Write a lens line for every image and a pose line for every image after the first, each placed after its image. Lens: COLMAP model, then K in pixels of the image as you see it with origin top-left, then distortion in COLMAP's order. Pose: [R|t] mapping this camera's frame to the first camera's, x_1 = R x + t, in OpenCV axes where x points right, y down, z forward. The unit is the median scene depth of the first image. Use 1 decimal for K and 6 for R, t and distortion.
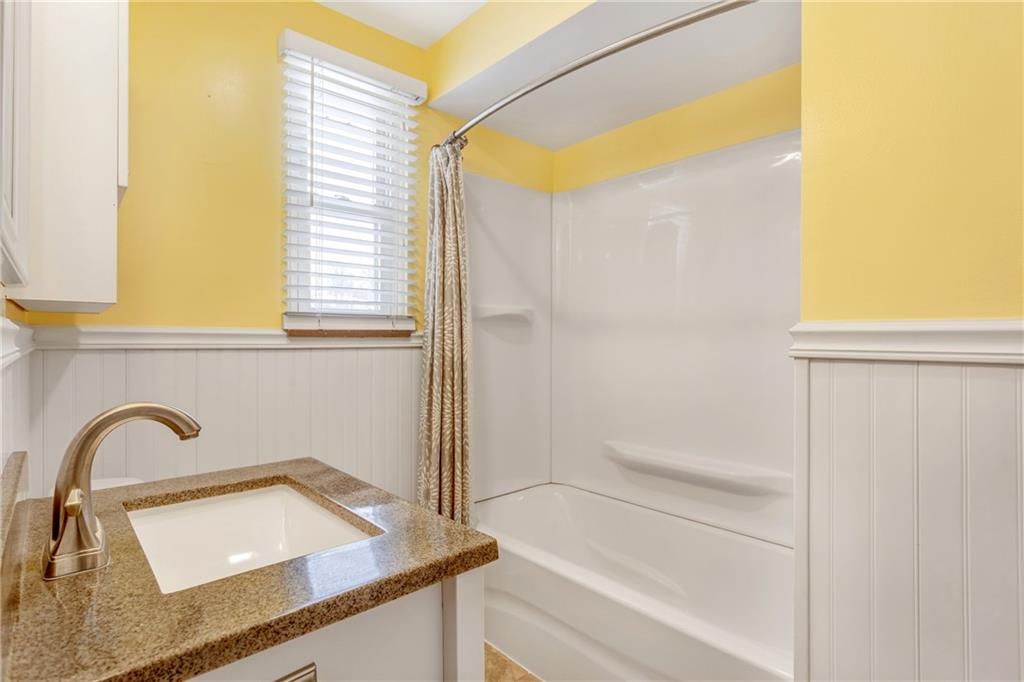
lens RADIAL K [[505.1, 0, 507.9], [0, 505.1, 337.9], [0, 0, 1]] dist [-0.019734, 0.007820]
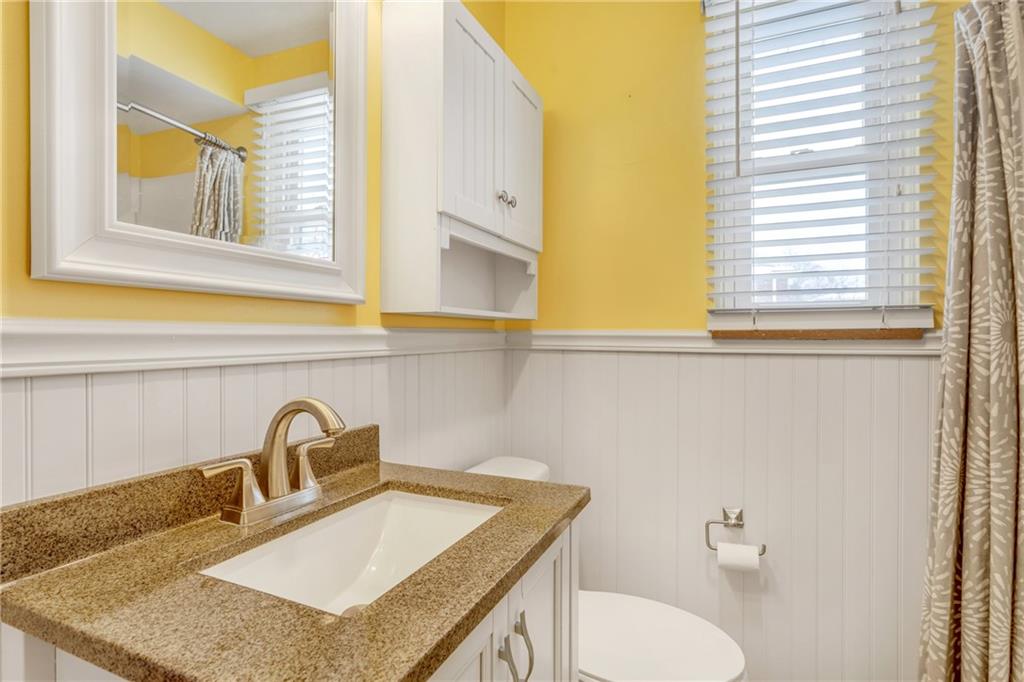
lens RADIAL K [[505.1, 0, 507.9], [0, 505.1, 337.9], [0, 0, 1]] dist [-0.019734, 0.007820]
pose [[0.409443, -0.000564, -0.912335, 0.169702], [-0.000243, 1.000000, -0.000727, -0.003074], [0.912335, 0.000519, 0.409443, 0.304823]]
